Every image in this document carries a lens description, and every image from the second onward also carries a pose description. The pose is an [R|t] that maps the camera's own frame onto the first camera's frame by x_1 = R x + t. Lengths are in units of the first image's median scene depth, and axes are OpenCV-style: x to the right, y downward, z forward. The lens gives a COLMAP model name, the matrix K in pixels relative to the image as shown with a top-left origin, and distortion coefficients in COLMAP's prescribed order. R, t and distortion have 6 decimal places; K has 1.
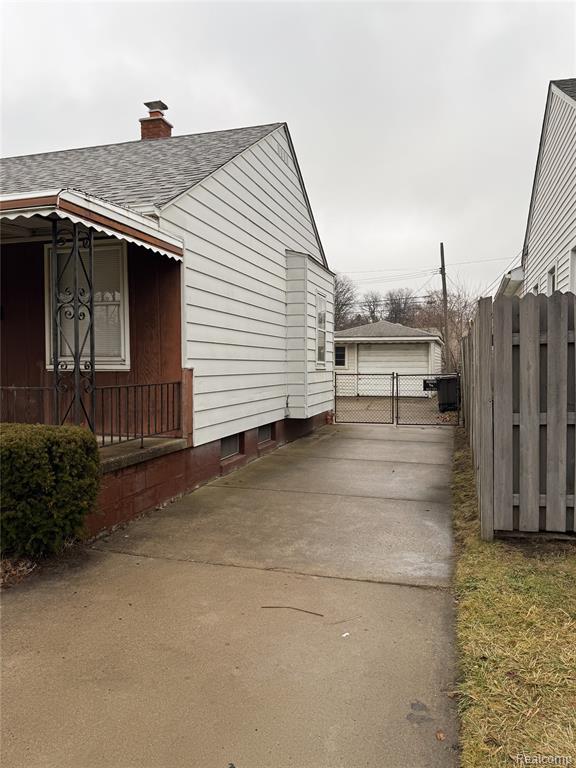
lens RADIAL K [[546.6, 0, 288.0], [0, 546.6, 384.0], [0, 0, 1]] dist [0.002566, 0.003705]
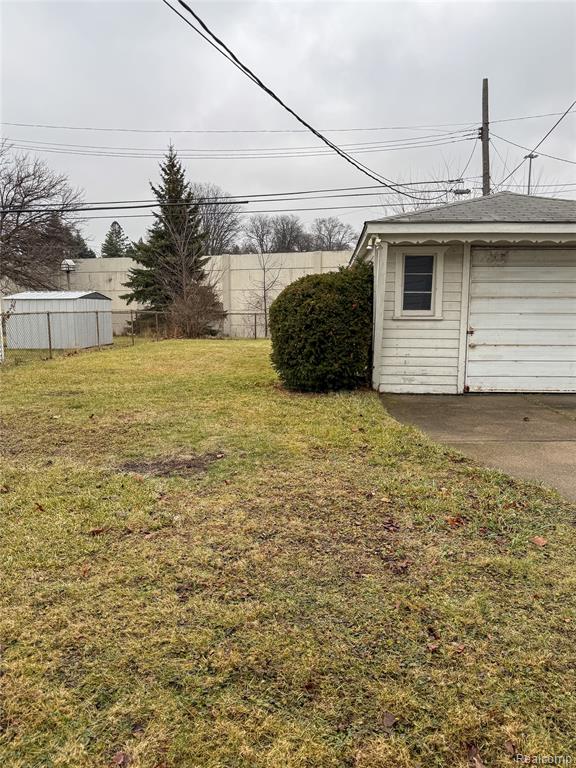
lens RADIAL K [[546.6, 0, 288.0], [0, 546.6, 384.0], [0, 0, 1]] dist [0.002566, 0.003705]
pose [[0.968633, -0.037644, 0.245628, -0.076716], [0.010266, 0.993677, 0.111803, -0.026122], [-0.248283, -0.105774, 0.962895, 0.675859]]
